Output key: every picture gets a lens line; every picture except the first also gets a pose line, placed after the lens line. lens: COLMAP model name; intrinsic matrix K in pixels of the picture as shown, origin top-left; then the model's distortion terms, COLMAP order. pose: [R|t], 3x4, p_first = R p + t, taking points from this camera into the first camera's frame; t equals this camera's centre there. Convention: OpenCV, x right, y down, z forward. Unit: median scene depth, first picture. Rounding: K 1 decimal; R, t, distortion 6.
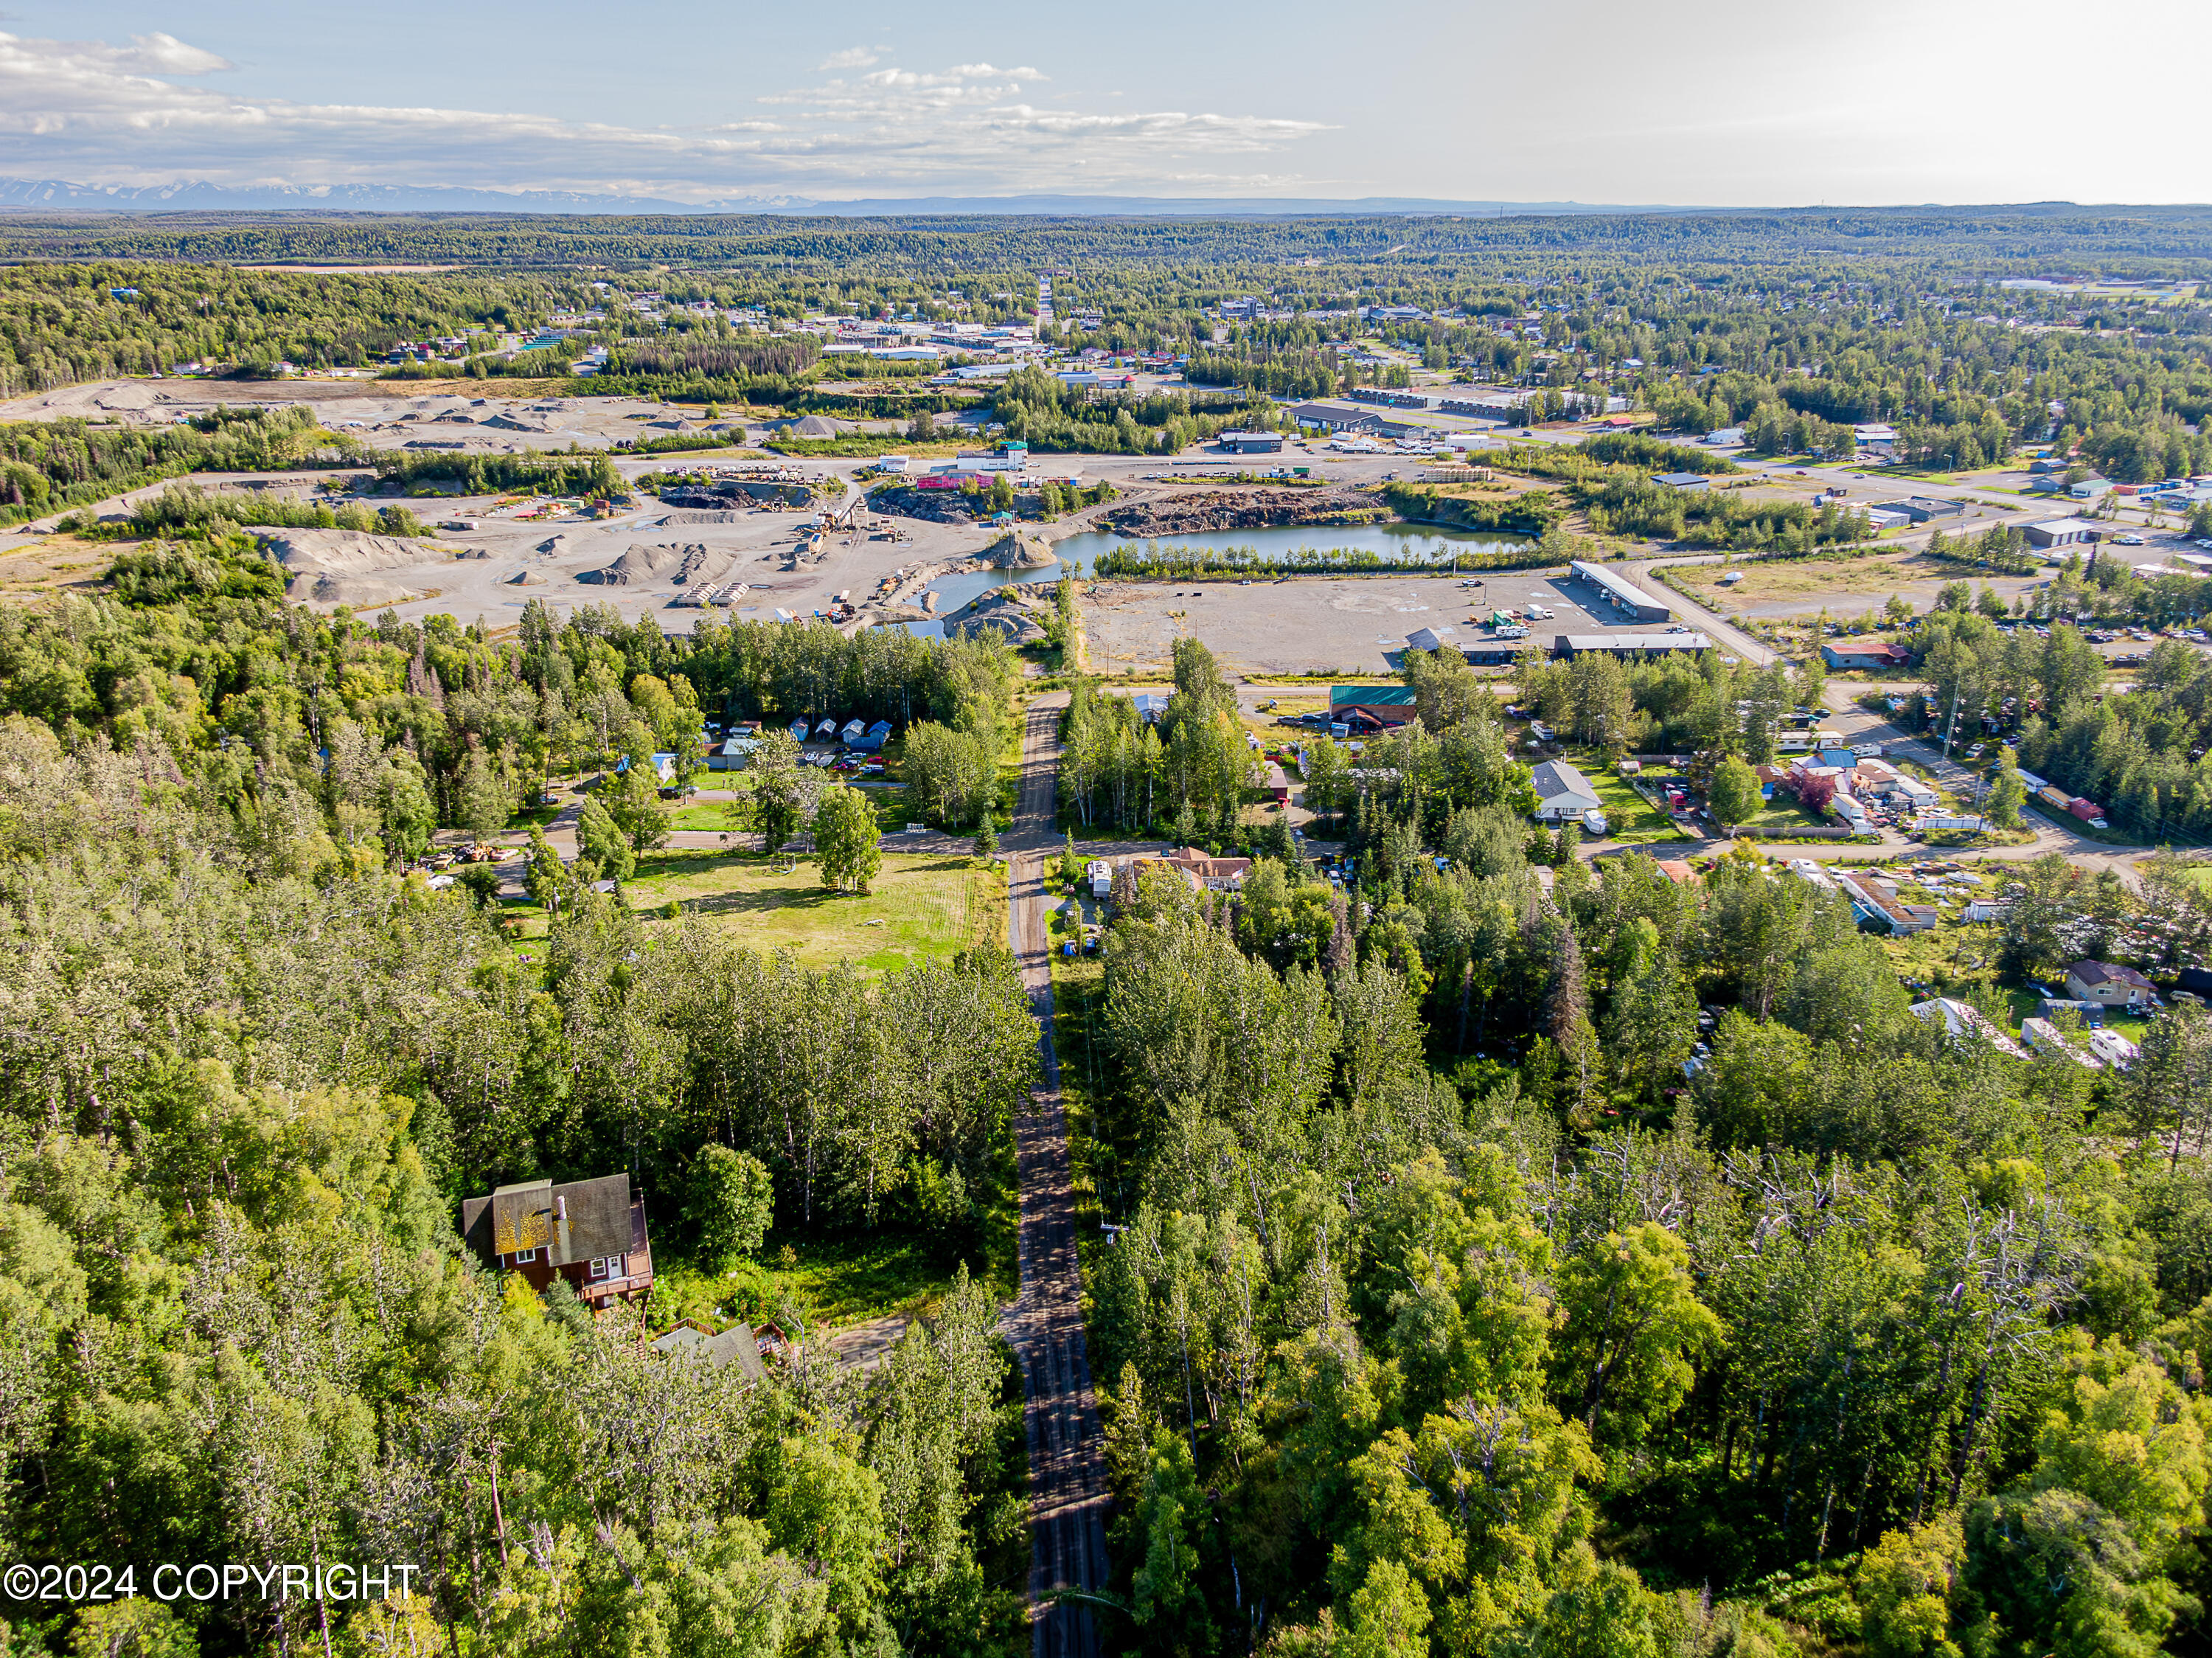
lens RADIAL K [[1530.9, 0, 1033.3], [0, 1530.9, 822.1], [0, 0, 1]] dist [0.047803, -0.073989]
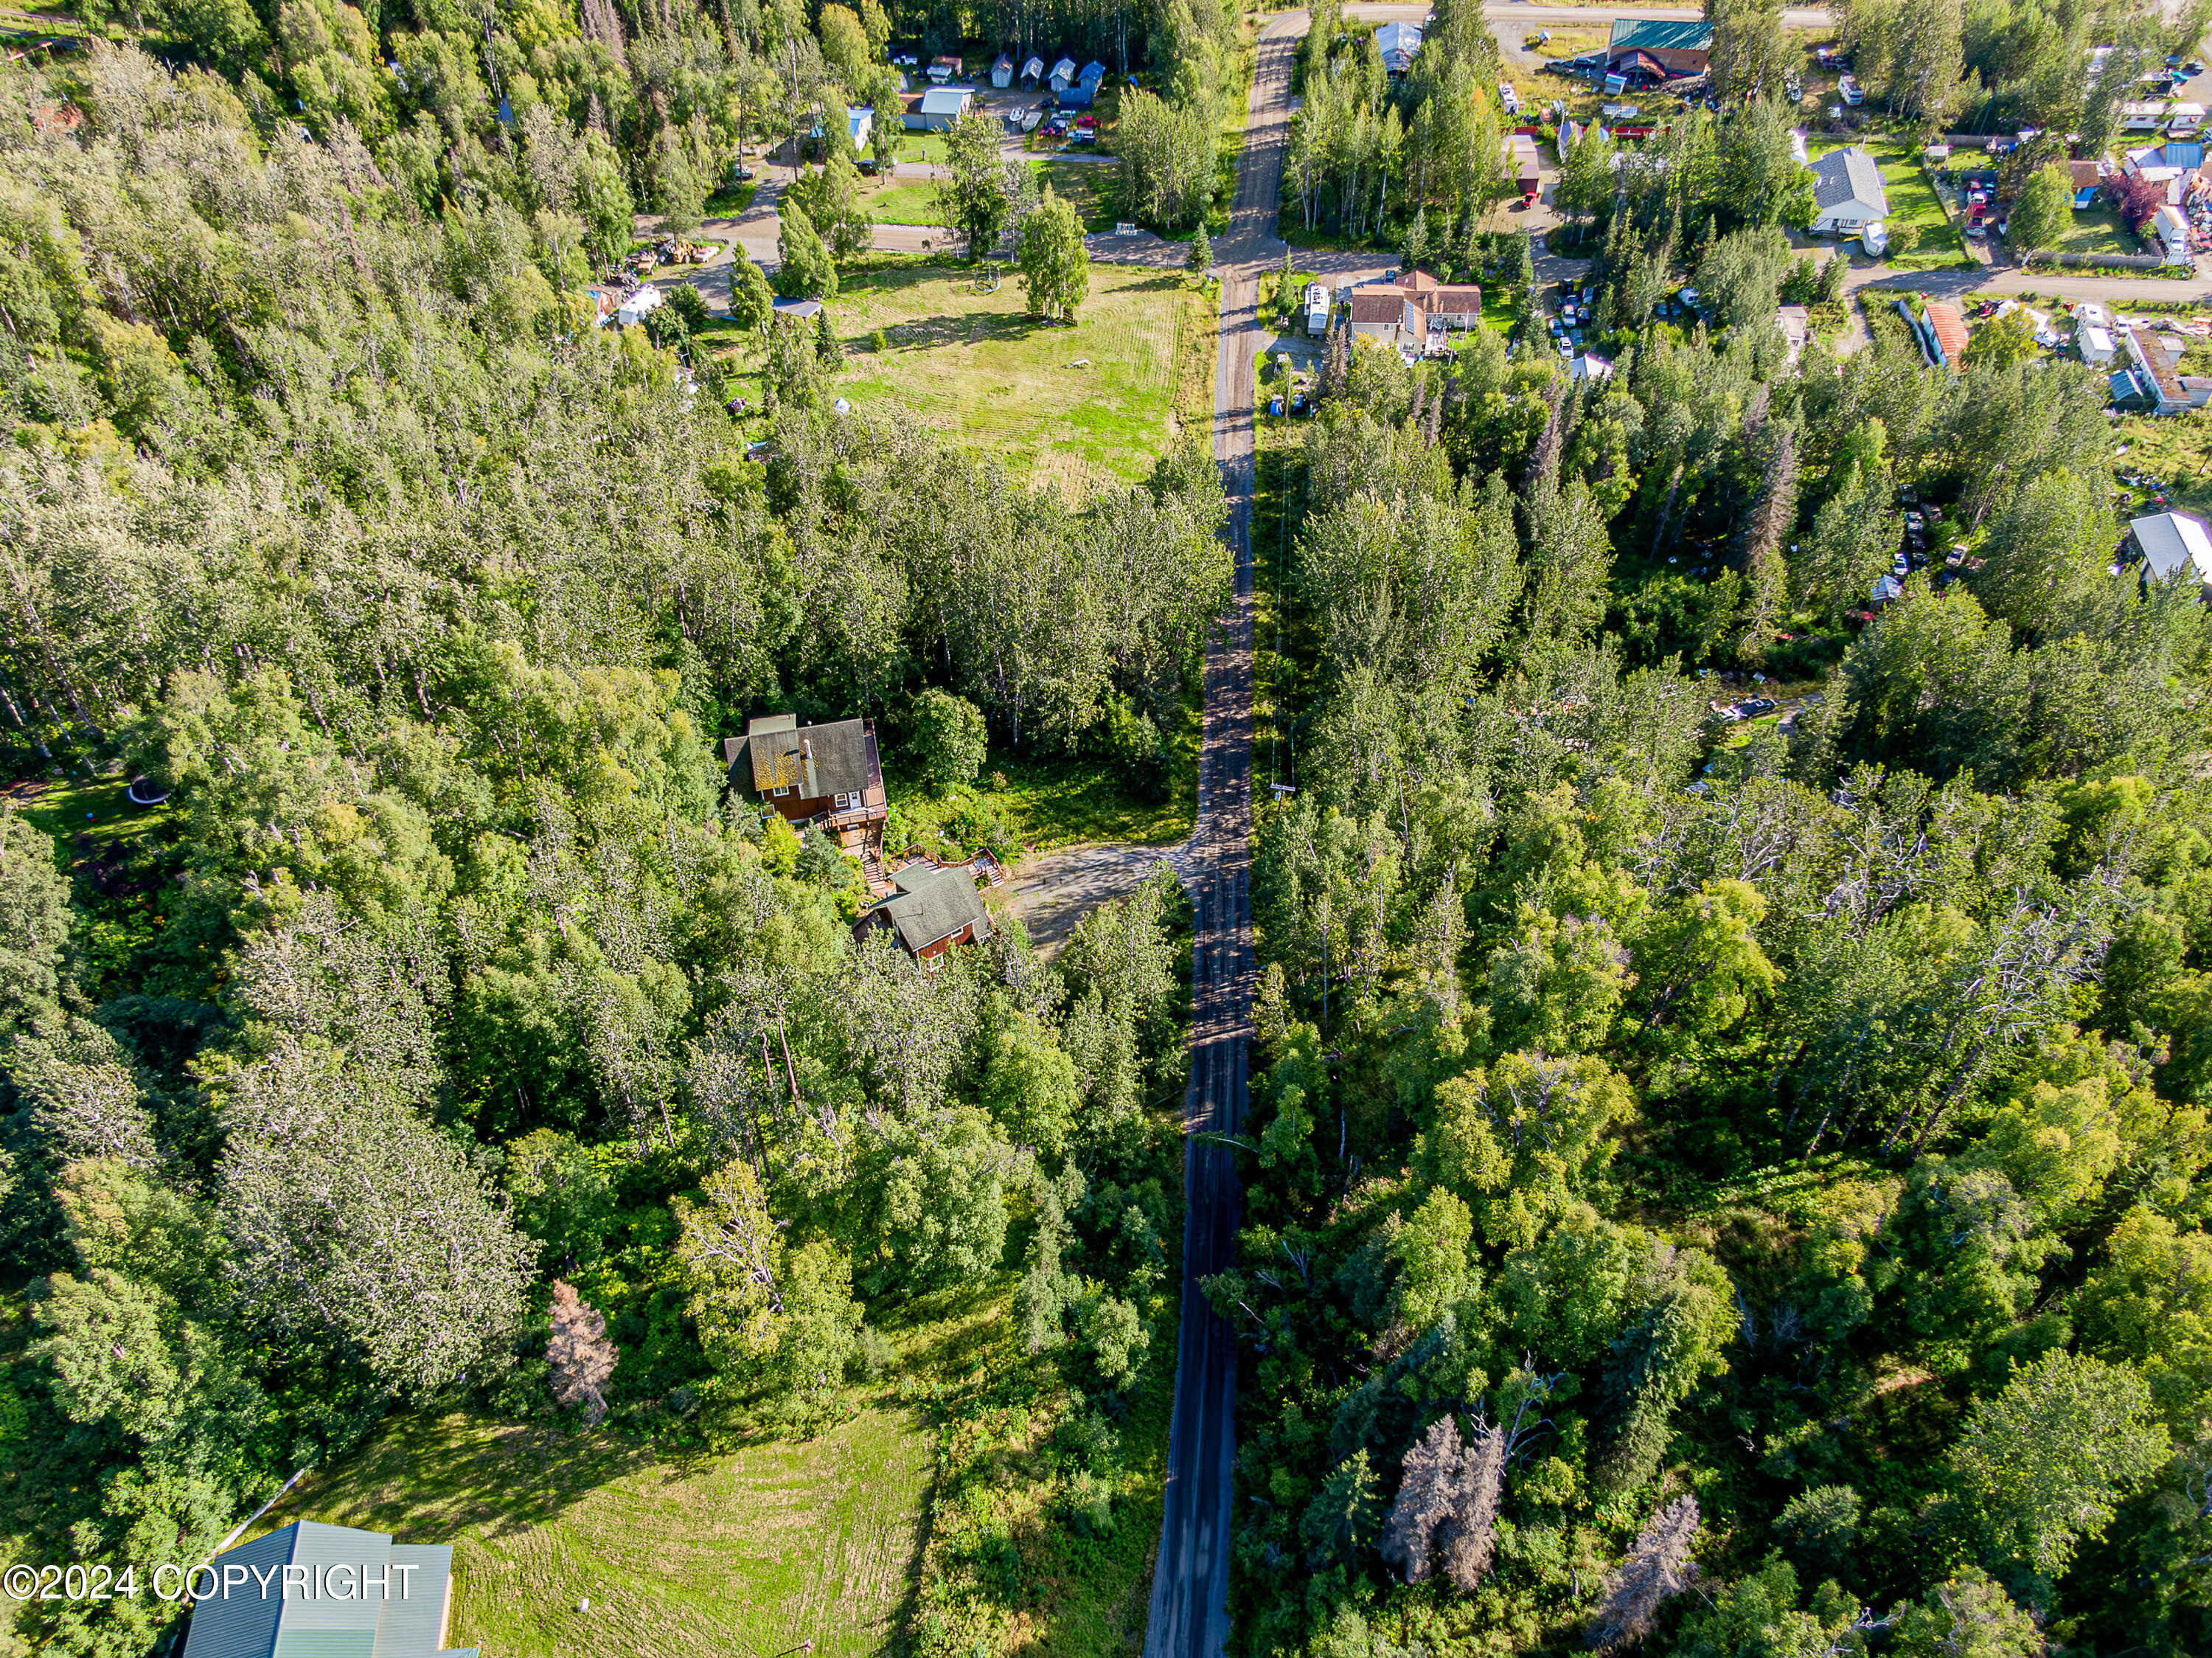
lens RADIAL K [[1608.0, 0, 1102.3], [0, 1608.0, 790.8], [0, 0, 1]] dist [0.040243, -0.065951]
pose [[0.995142, 0.067426, -0.071734, 0.003499], [-0.026314, 0.884312, 0.466155, -0.182585], [0.094866, -0.462003, 0.881790, -0.042311]]
